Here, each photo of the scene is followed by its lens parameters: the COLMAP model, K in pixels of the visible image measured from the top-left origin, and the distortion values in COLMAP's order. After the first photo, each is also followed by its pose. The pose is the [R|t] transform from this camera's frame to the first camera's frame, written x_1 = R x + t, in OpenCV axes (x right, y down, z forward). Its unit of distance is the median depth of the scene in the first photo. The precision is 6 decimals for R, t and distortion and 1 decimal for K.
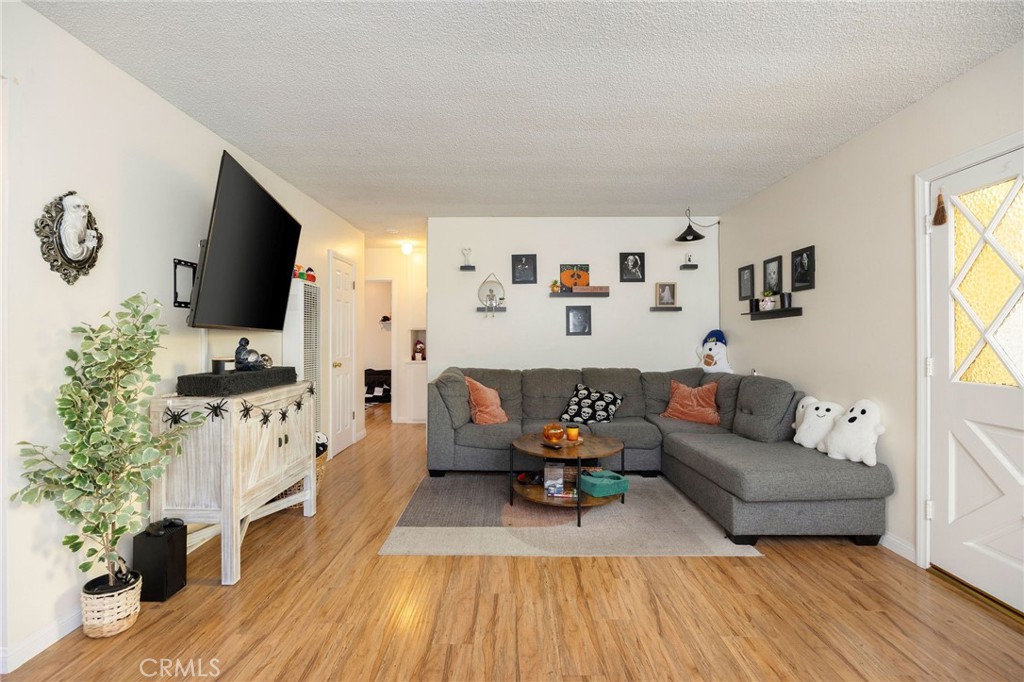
lens RADIAL K [[490.3, 0, 513.4], [0, 490.3, 332.9], [0, 0, 1]] dist [-0.000603, 0.000351]
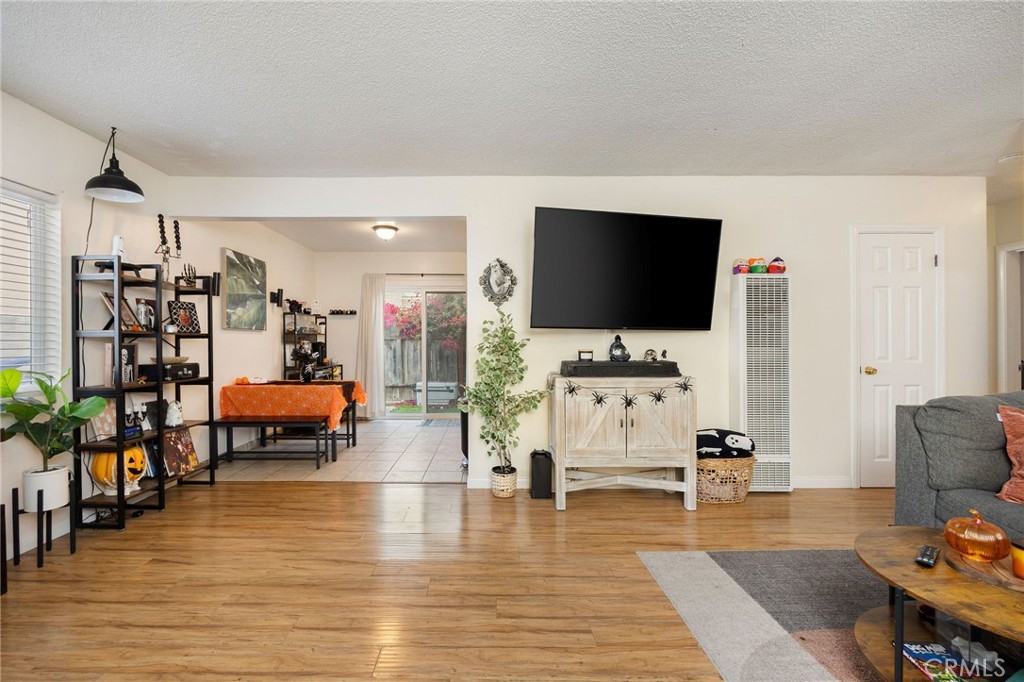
lens RADIAL K [[462.6, 0, 487.6], [0, 462.6, 343.7], [0, 0, 1]] dist [-0.000230, -0.000038]
pose [[-0.013377, 0.006726, -0.999888, 0.771881], [0.007640, 0.999949, 0.006624, 0.027002], [0.999881, -0.007551, -0.013428, 0.839813]]
